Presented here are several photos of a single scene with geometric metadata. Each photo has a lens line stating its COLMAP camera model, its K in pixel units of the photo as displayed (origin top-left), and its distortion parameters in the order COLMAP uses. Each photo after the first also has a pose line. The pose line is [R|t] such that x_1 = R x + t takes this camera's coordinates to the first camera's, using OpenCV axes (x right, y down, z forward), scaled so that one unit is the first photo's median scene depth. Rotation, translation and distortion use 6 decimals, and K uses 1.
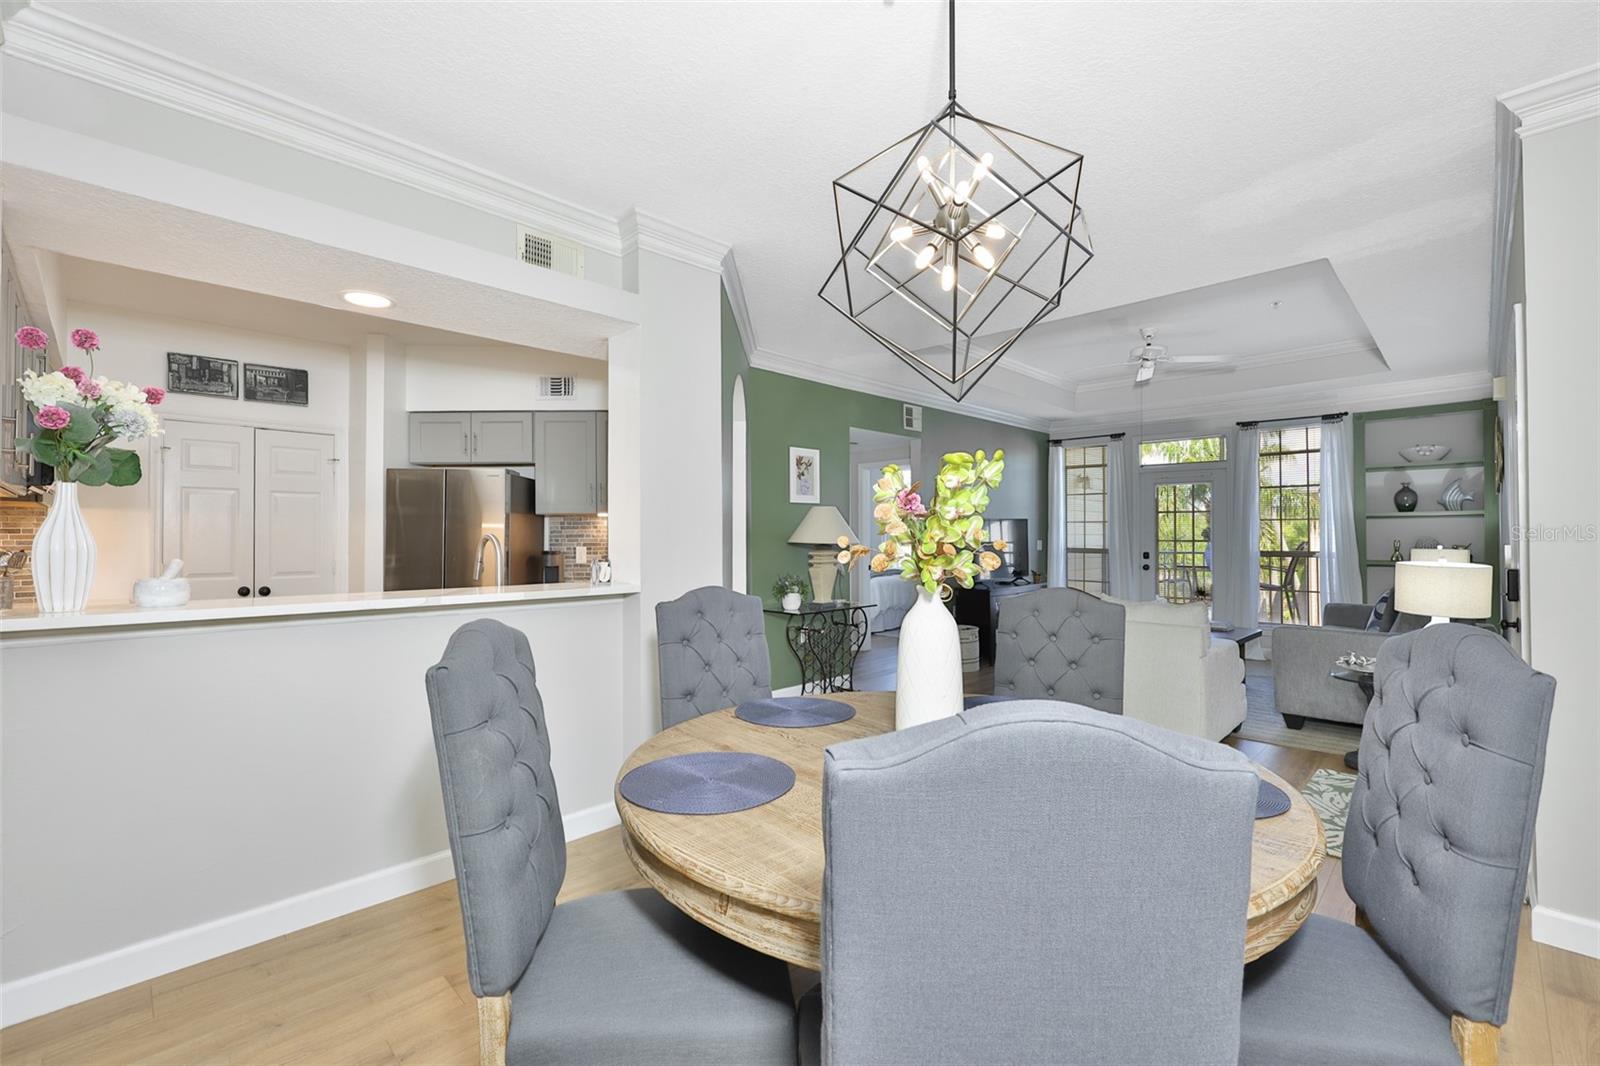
lens RADIAL K [[707.5, 0, 805.6], [0, 707.5, 528.4], [0, 0, 1]] dist [-0.001251, -0.000130]
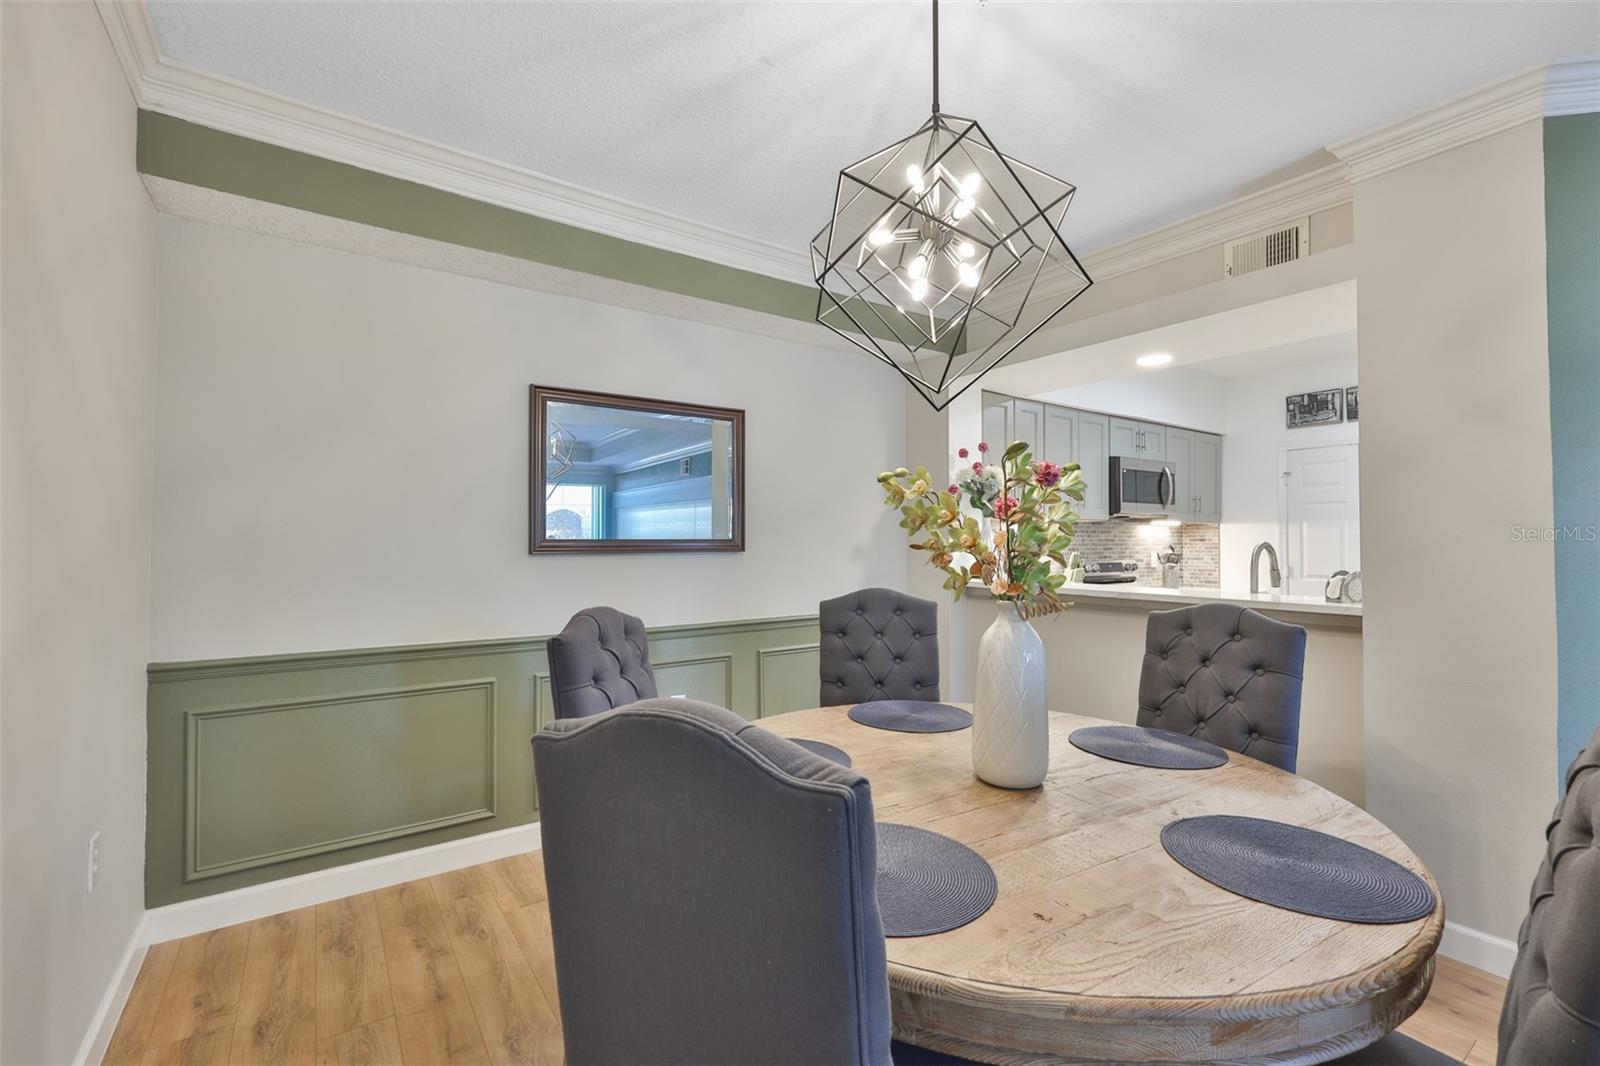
lens RADIAL K [[682.3, 0, 795.4], [0, 682.3, 533.2], [0, 0, 1]] dist [0.000696, 0.000198]
pose [[-0.182869, -0.012552, -0.983057, 0.345345], [0.009280, 0.999852, -0.014493, 0.001468], [0.983094, -0.011773, -0.182725, 0.282404]]
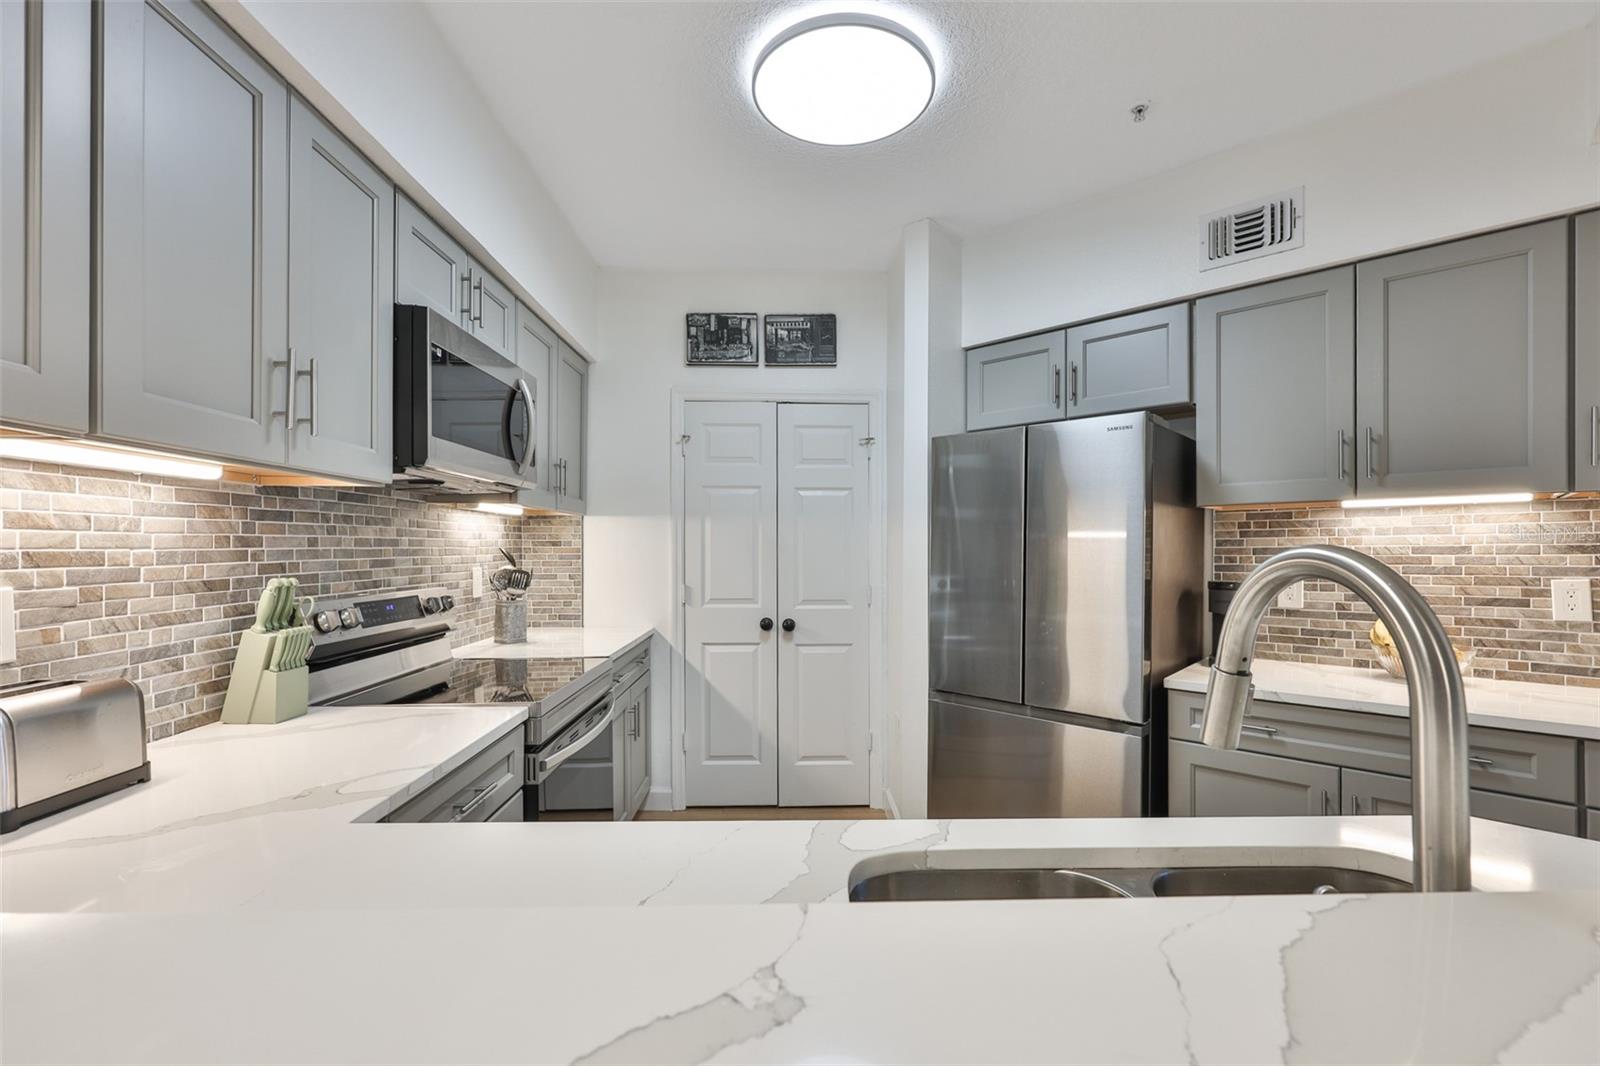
lens RADIAL K [[690.2, 0, 798.2], [0, 690.2, 550.5], [0, 0, 1]] dist [-0.004731, 0.000440]
pose [[0.723136, 0.003043, -0.690699, -0.225006], [0.005131, 0.999939, 0.009778, 0.003778], [0.690687, -0.010615, 0.723076, 0.415633]]
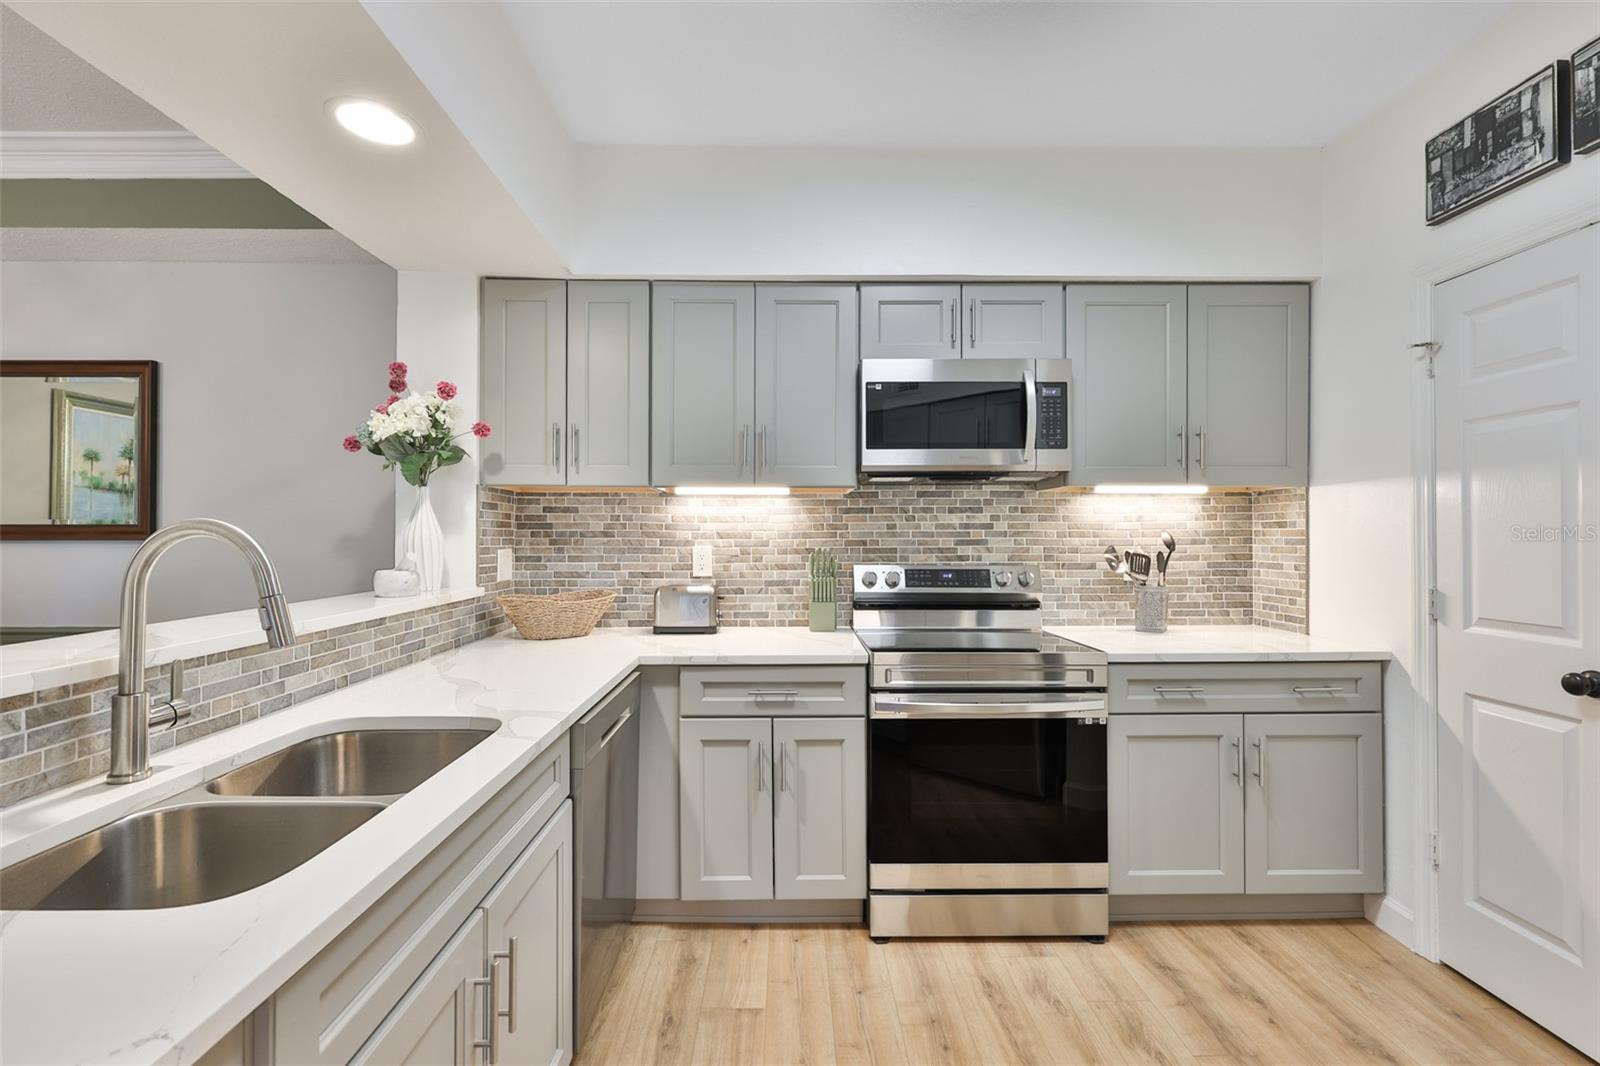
lens RADIAL K [[693.3, 0, 786.8], [0, 693.3, 530.9], [0, 0, 1]] dist [-0.002004, 0.000301]
pose [[-0.707119, -0.004615, -0.707080, -0.213424], [0.005943, 0.999905, -0.012470, 0.010708], [0.707070, -0.013020, -0.707024, 0.795959]]
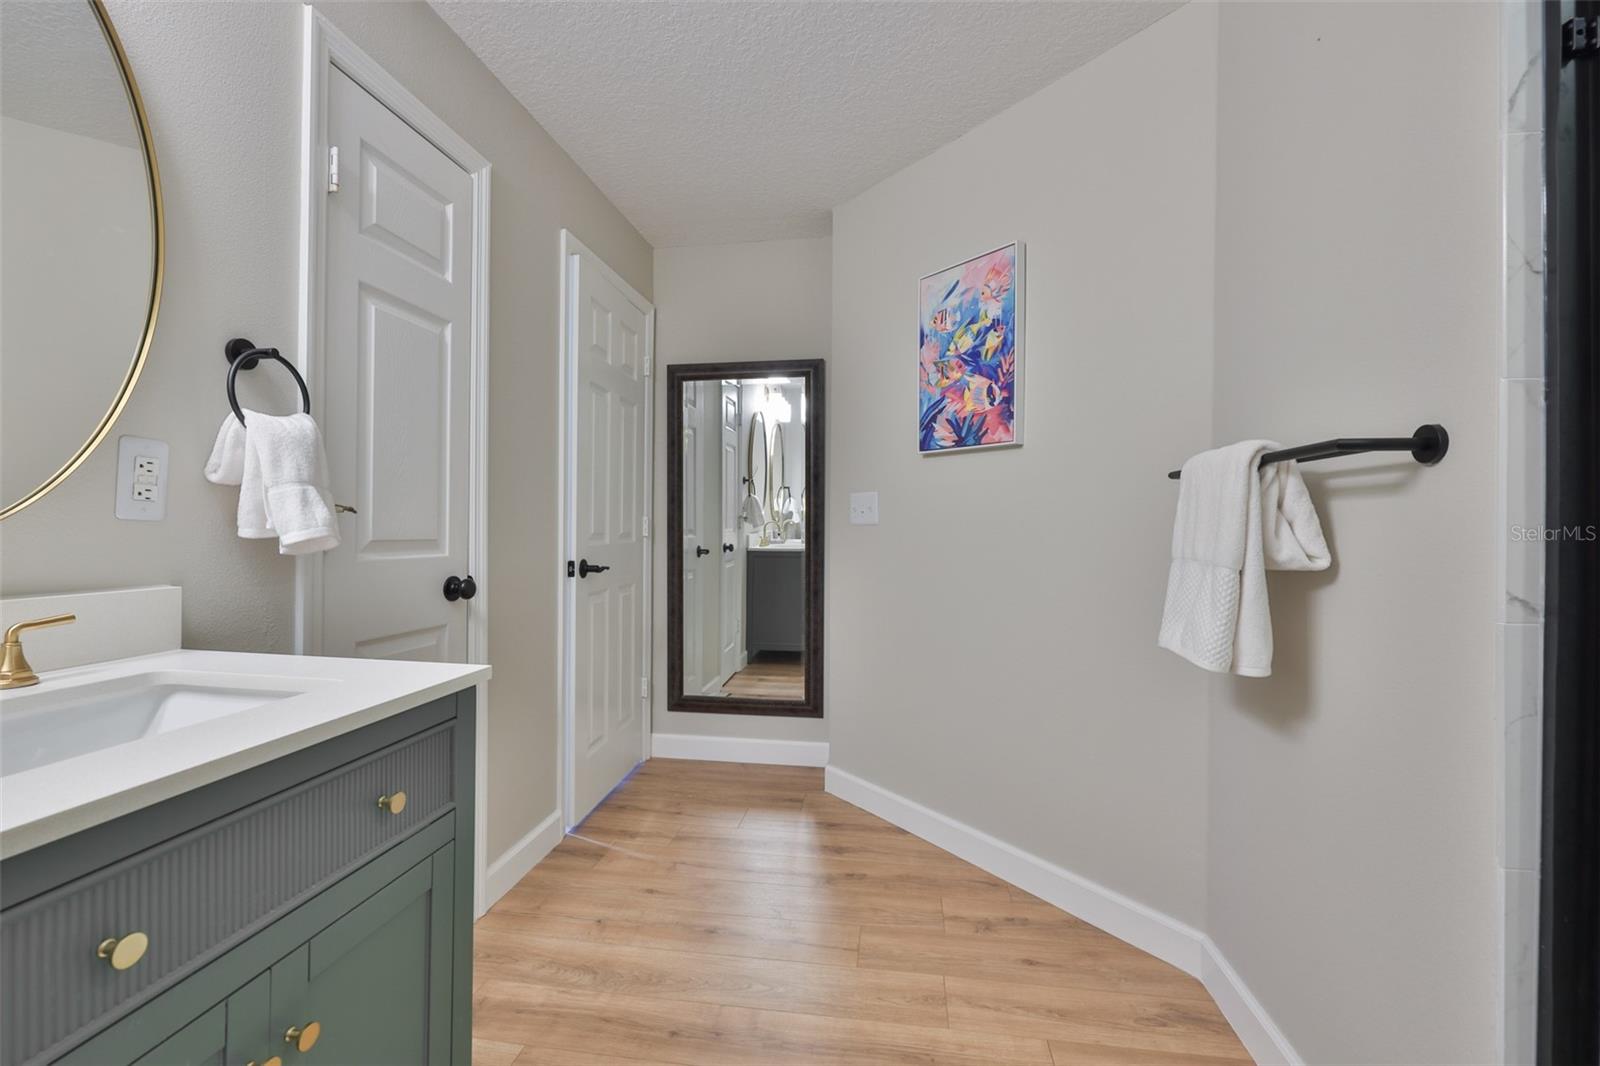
lens RADIAL K [[682.0, 0, 807.3], [0, 682.0, 534.2], [0, 0, 1]] dist [-0.000549, 0.000161]
pose [[-0.595174, 0.000550, 0.803597, -0.716501], [-0.010546, 0.999908, -0.008495, 0.044739], [-0.803527, -0.013530, -0.595114, 0.744378]]
